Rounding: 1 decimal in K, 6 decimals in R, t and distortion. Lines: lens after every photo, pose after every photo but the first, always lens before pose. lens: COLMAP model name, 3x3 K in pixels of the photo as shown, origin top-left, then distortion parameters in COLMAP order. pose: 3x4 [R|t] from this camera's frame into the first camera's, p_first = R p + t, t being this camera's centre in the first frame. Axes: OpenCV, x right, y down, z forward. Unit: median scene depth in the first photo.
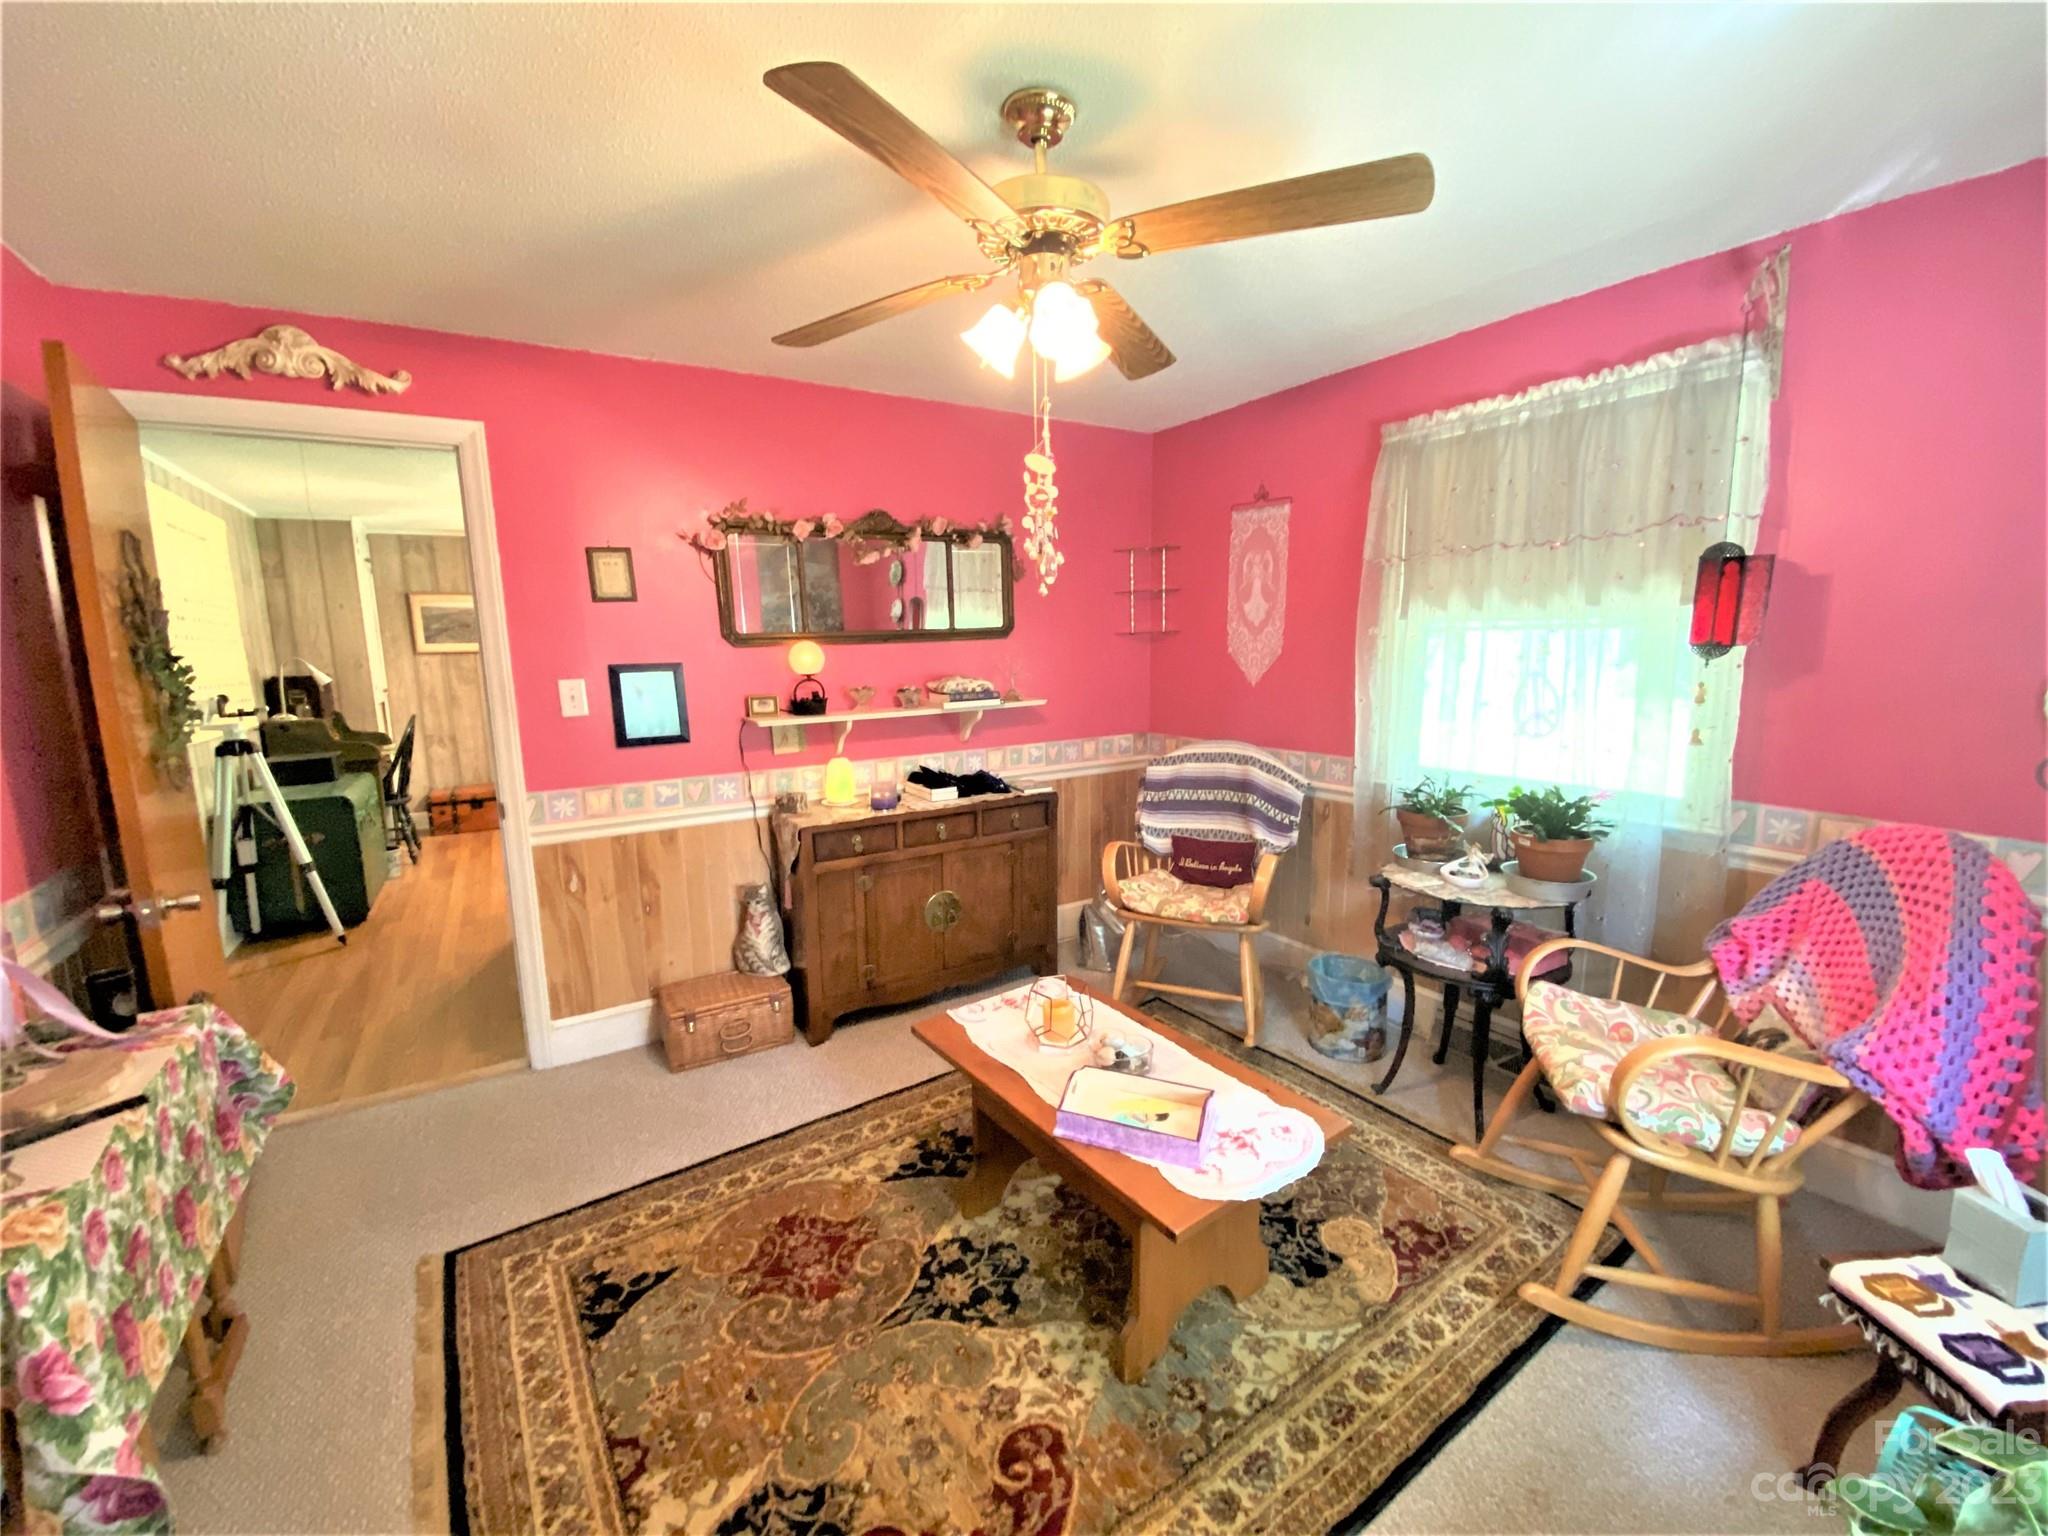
lens RADIAL K [[831.6, 0, 1023.9], [0, 831.6, 767.7], [0, 0, 1]] dist [0.008959, -0.009419]
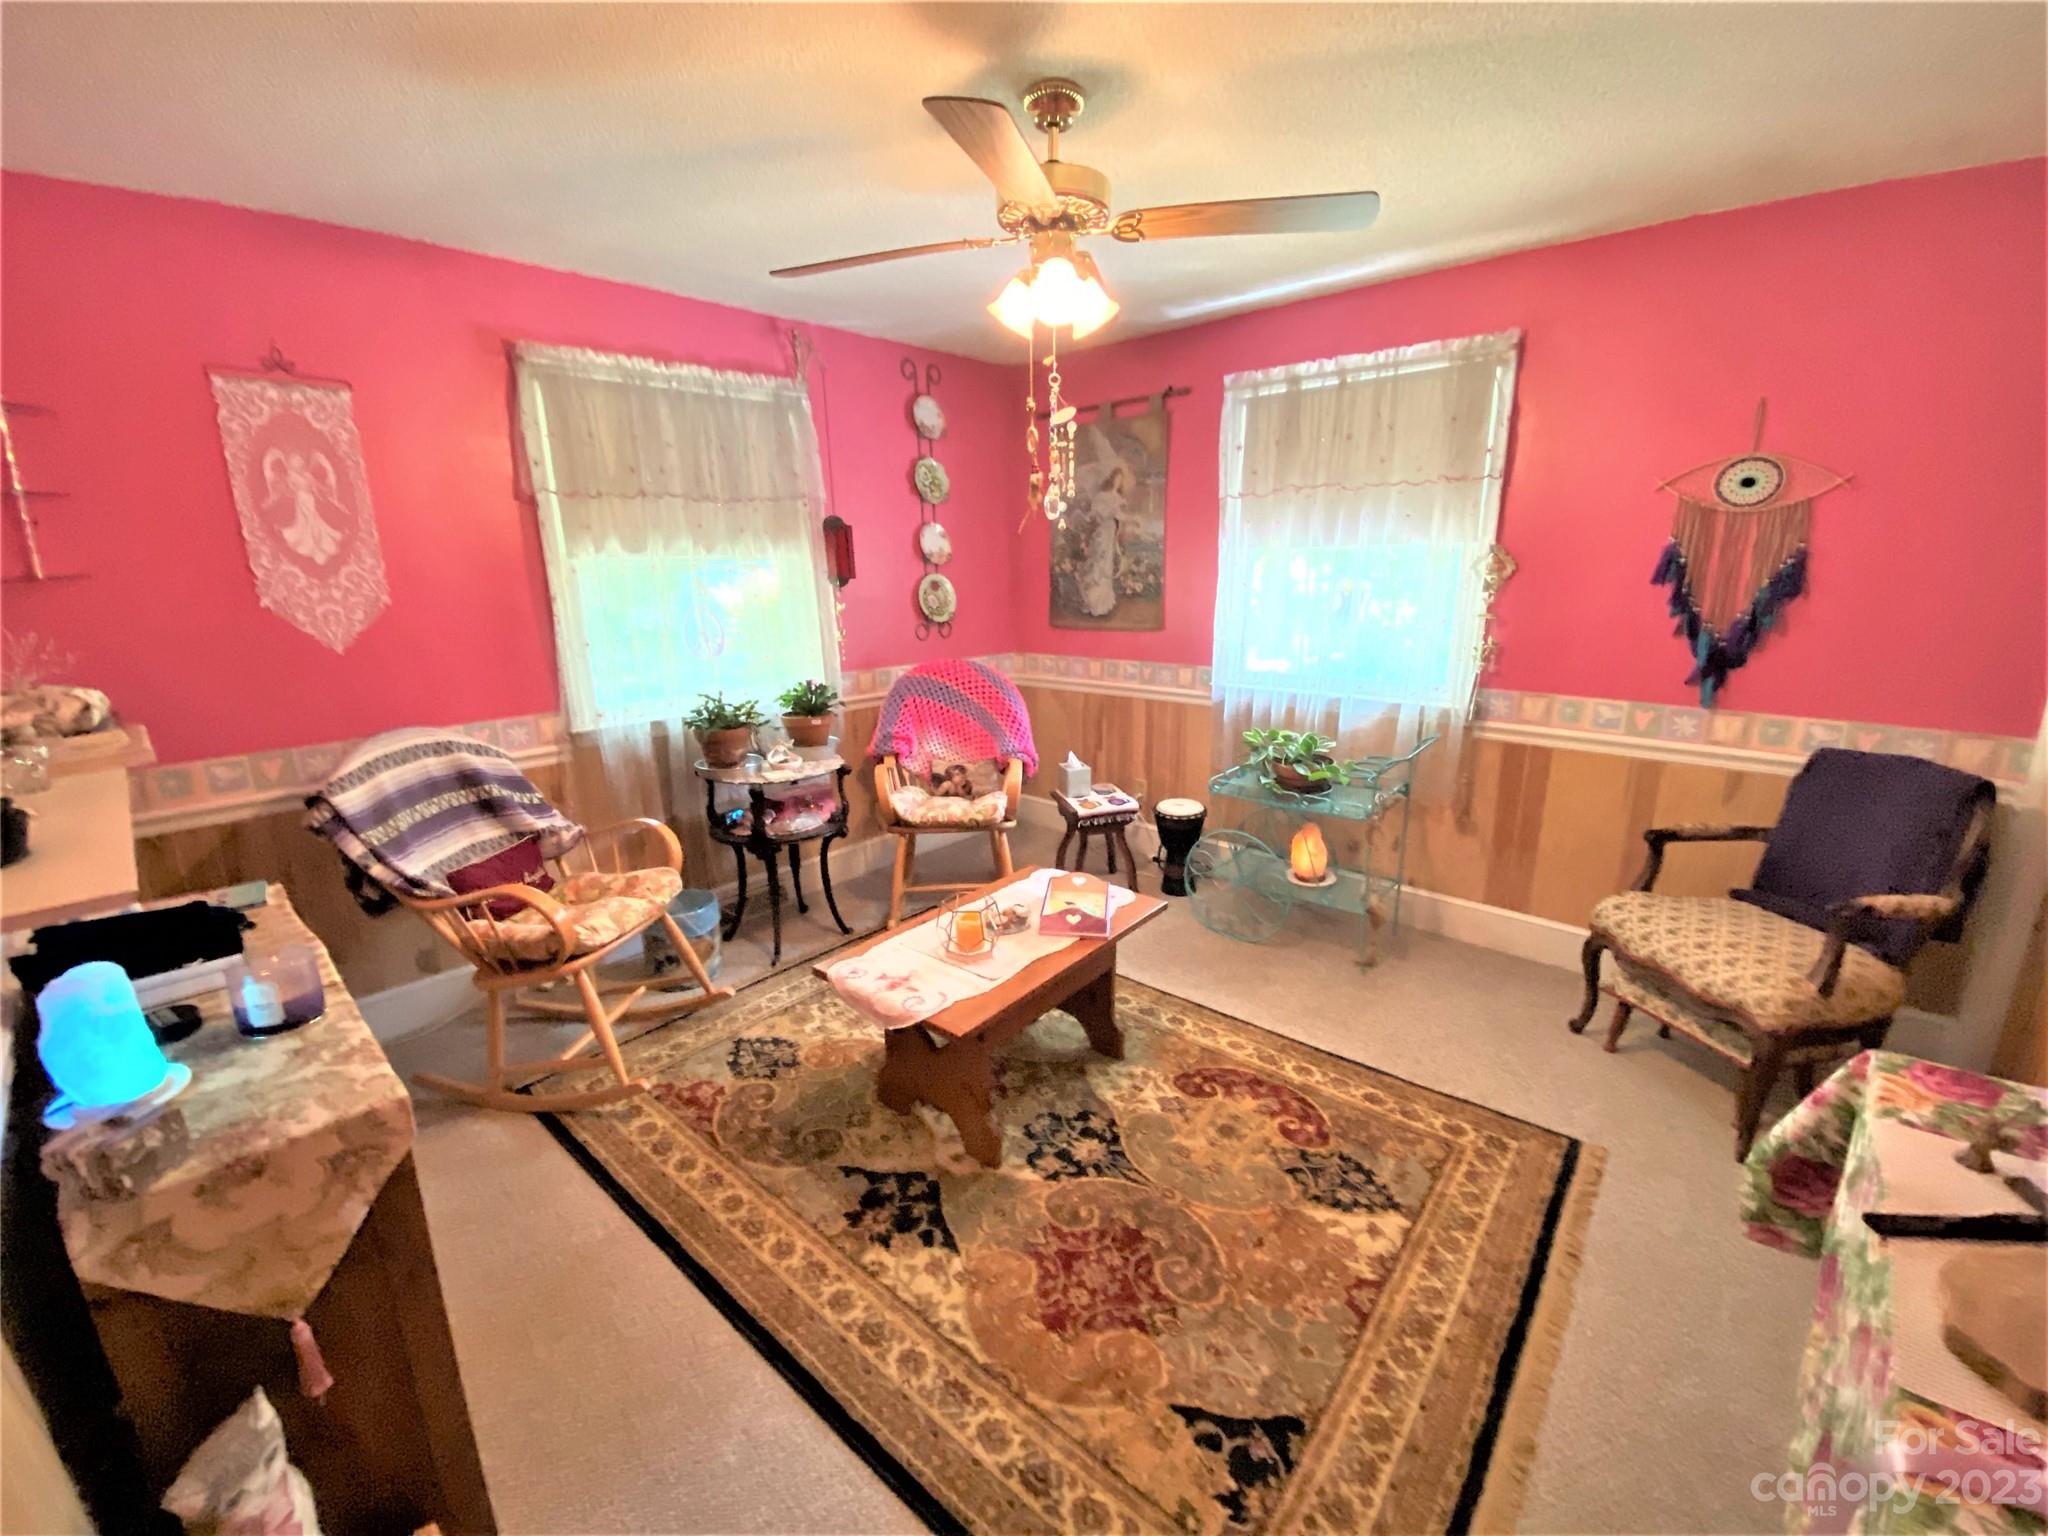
lens RADIAL K [[831.6, 0, 1013.8], [0, 831.6, 766.5], [0, 0, 1]] dist [0.008959, -0.009419]
pose [[-0.252541, -0.214491, 0.943513, -0.888306], [0.170540, 0.949988, 0.261610, -0.158447], [-0.952438, 0.226974, -0.203332, 1.062775]]
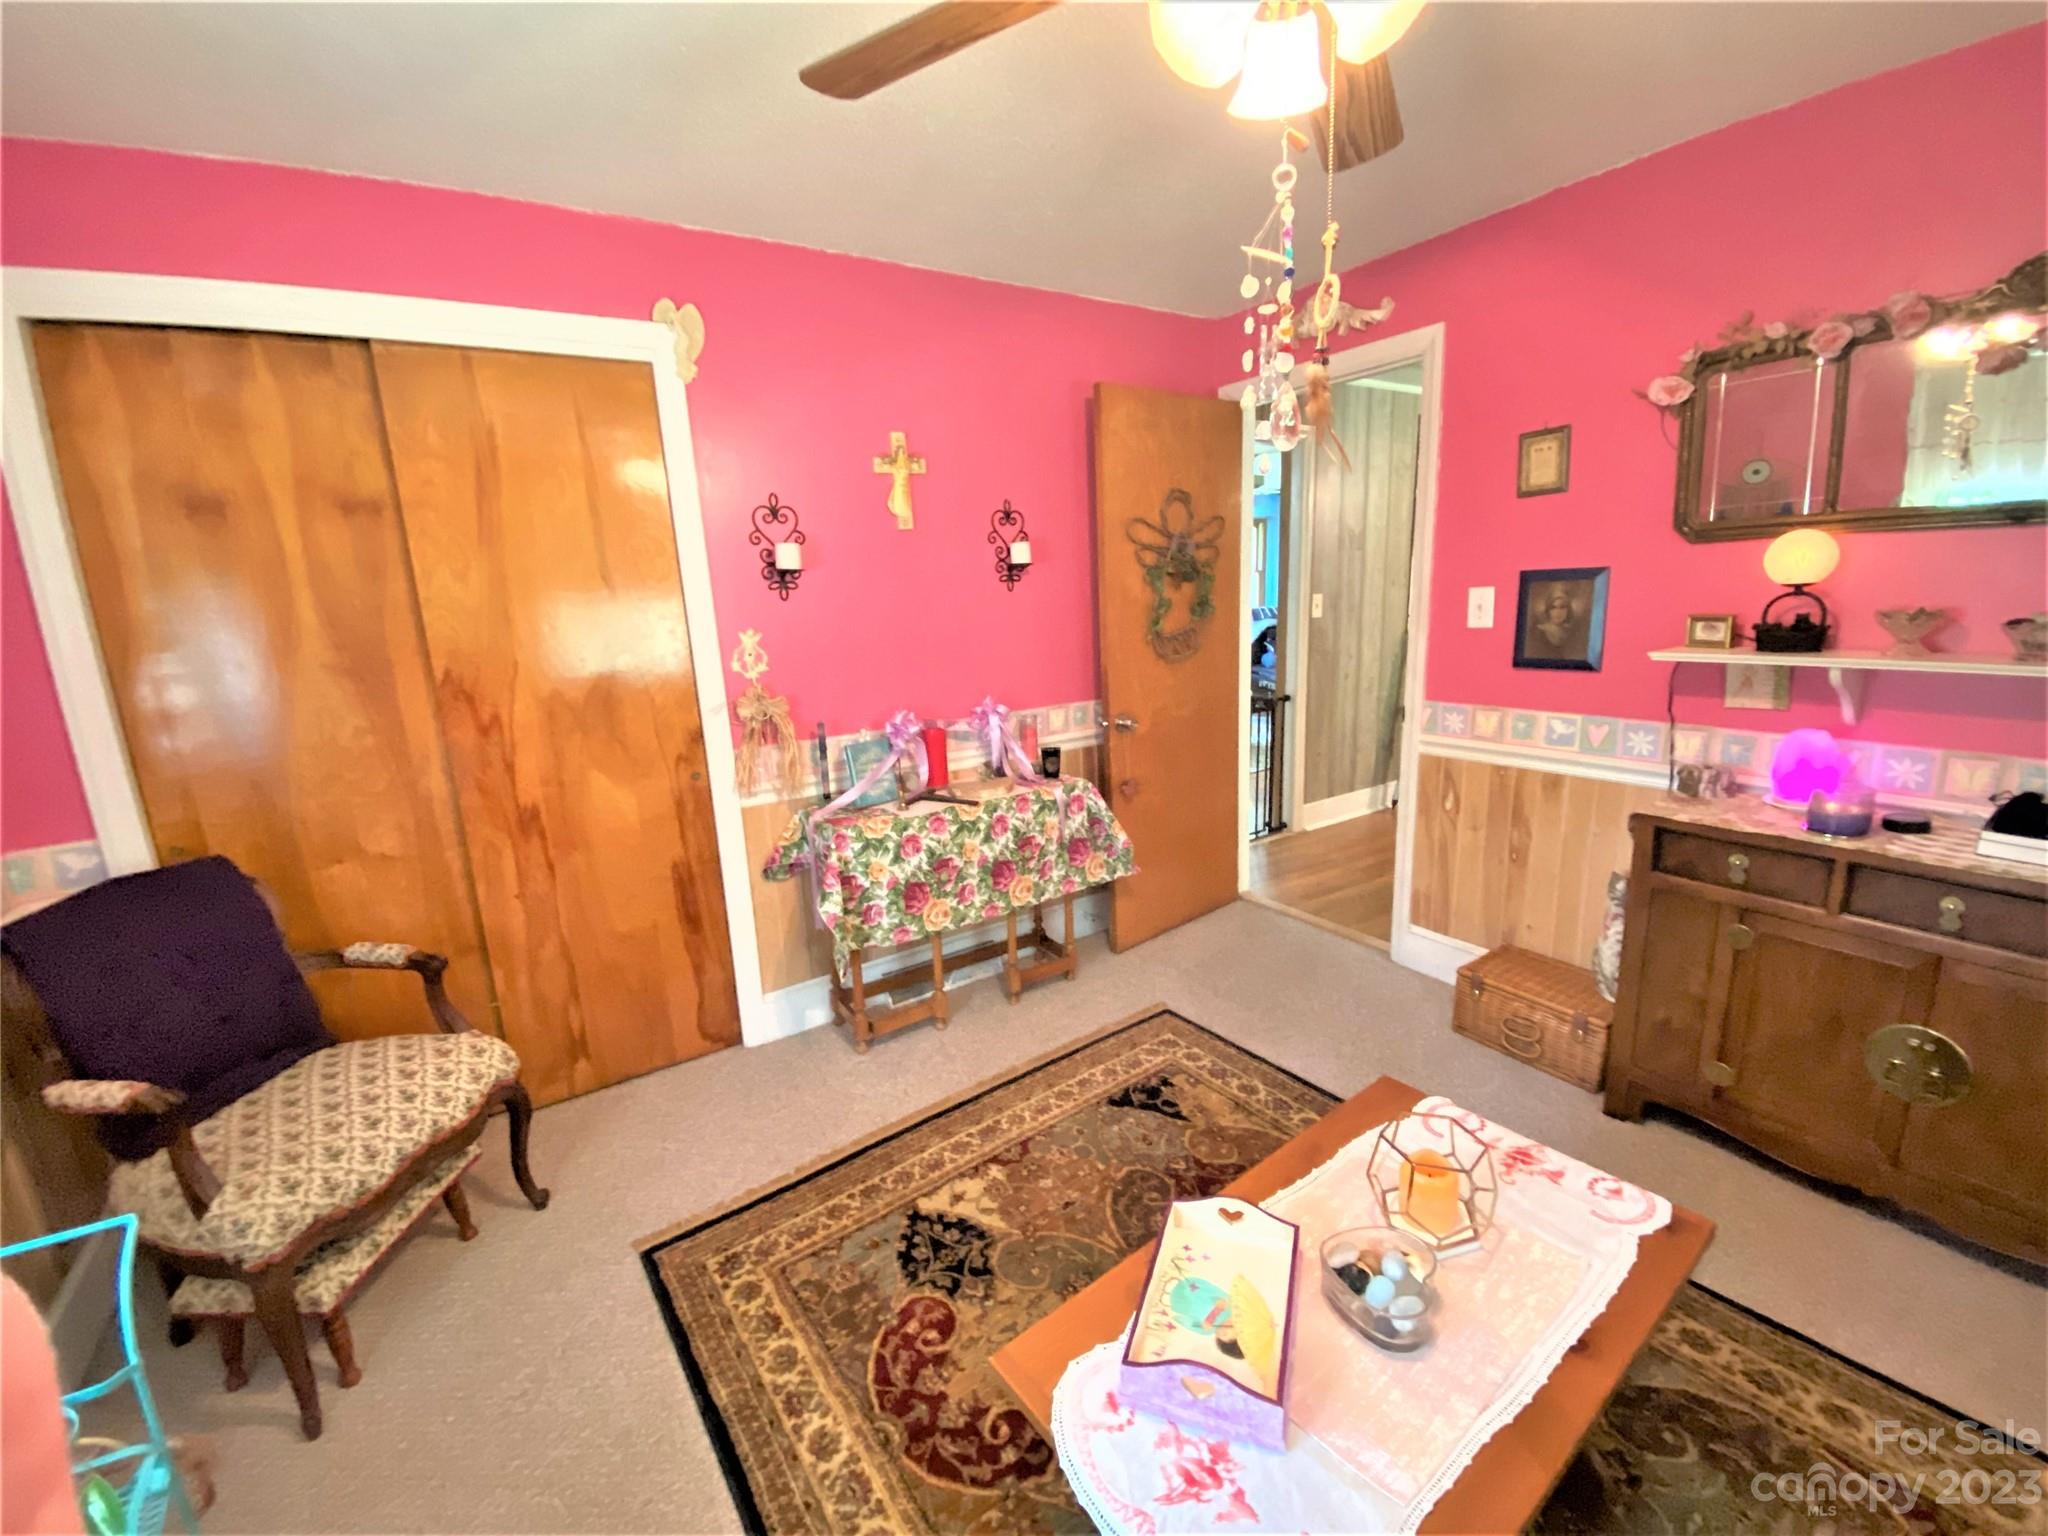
lens RADIAL K [[831.6, 0, 1014.5], [0, 831.6, 765.7], [0, 0, 1]] dist [0.008959, -0.009419]
pose [[0.012090, 0.229173, -0.973311, 0.525505], [-0.106078, 0.968183, 0.226648, -0.090563], [0.994284, 0.100507, 0.036015, 0.620461]]
